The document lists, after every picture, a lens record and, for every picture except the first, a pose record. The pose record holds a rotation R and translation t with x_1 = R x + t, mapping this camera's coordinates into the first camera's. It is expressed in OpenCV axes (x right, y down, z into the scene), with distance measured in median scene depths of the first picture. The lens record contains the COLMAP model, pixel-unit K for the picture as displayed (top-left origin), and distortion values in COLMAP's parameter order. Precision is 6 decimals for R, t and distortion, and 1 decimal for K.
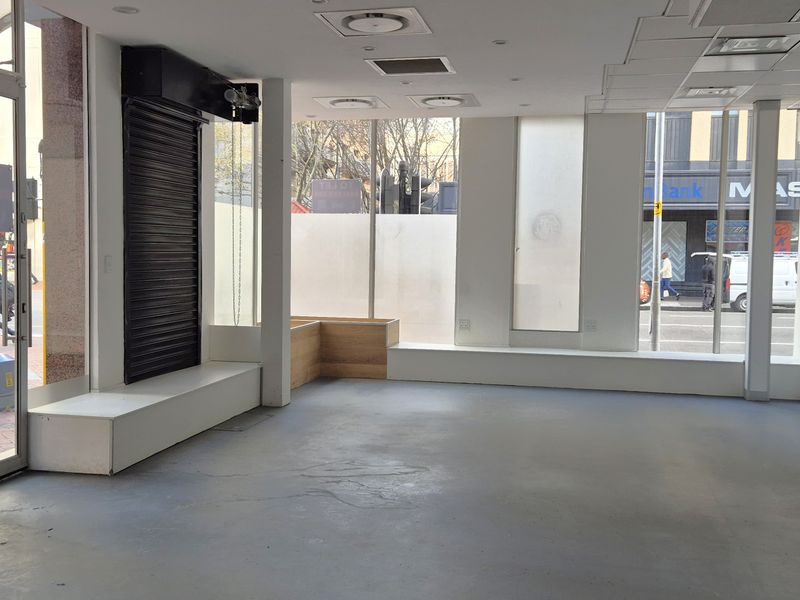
lens RADIAL K [[858.9, 0, 394.1], [0, 858.9, 299.1], [0, 0, 1]] dist [0.065558, 0.000000]
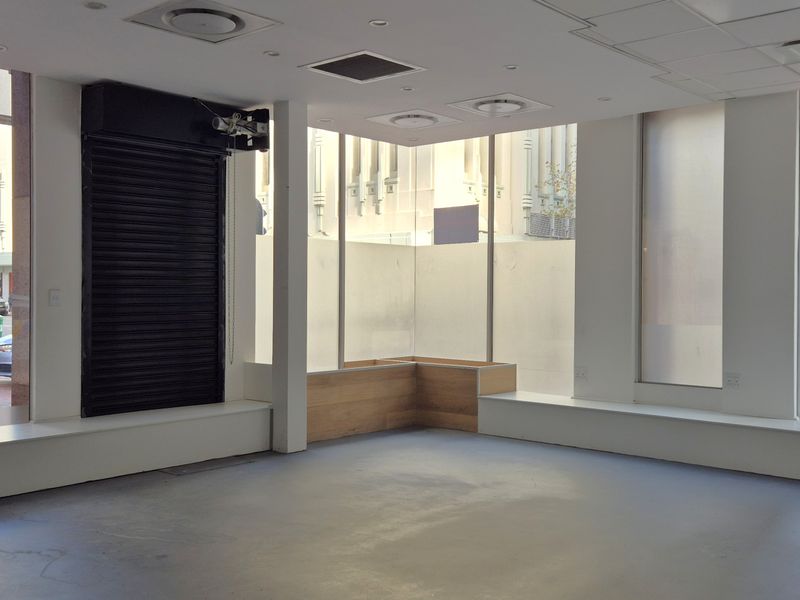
lens RADIAL K [[858.9, 0, 397.2], [0, 858.9, 299.2], [0, 0, 1]] dist [0.065558, 0.000000]
pose [[0.869978, -0.004177, -0.493073, 0.347846], [-0.019844, 0.998857, -0.043473, -0.001409], [0.492692, 0.047605, 0.868901, 0.204735]]
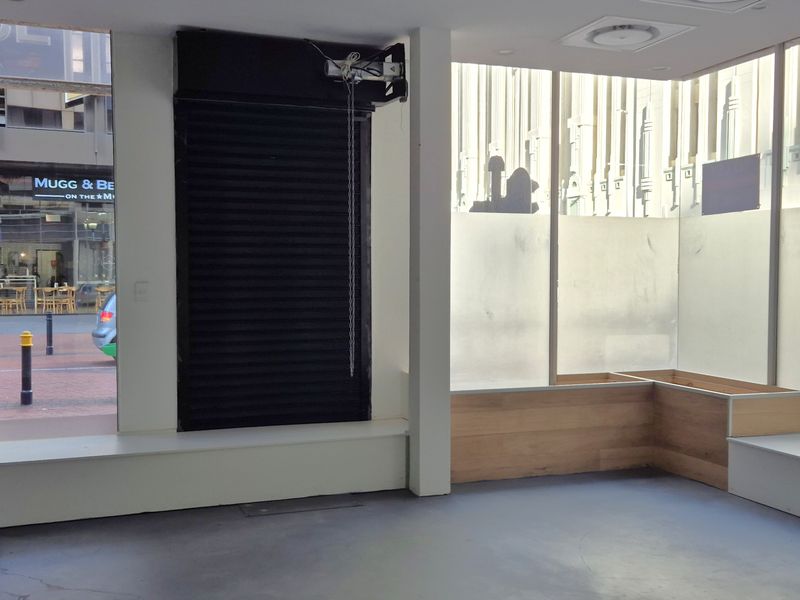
lens RADIAL K [[858.9, 0, 411.2], [0, 858.9, 308.8], [0, 0, 1]] dist [0.065558, 0.000000]
pose [[0.538214, 0.022414, -0.842510, 0.368966], [-0.039440, 0.999221, 0.001388, -0.023043], [0.841885, 0.032481, 0.538679, 0.500813]]
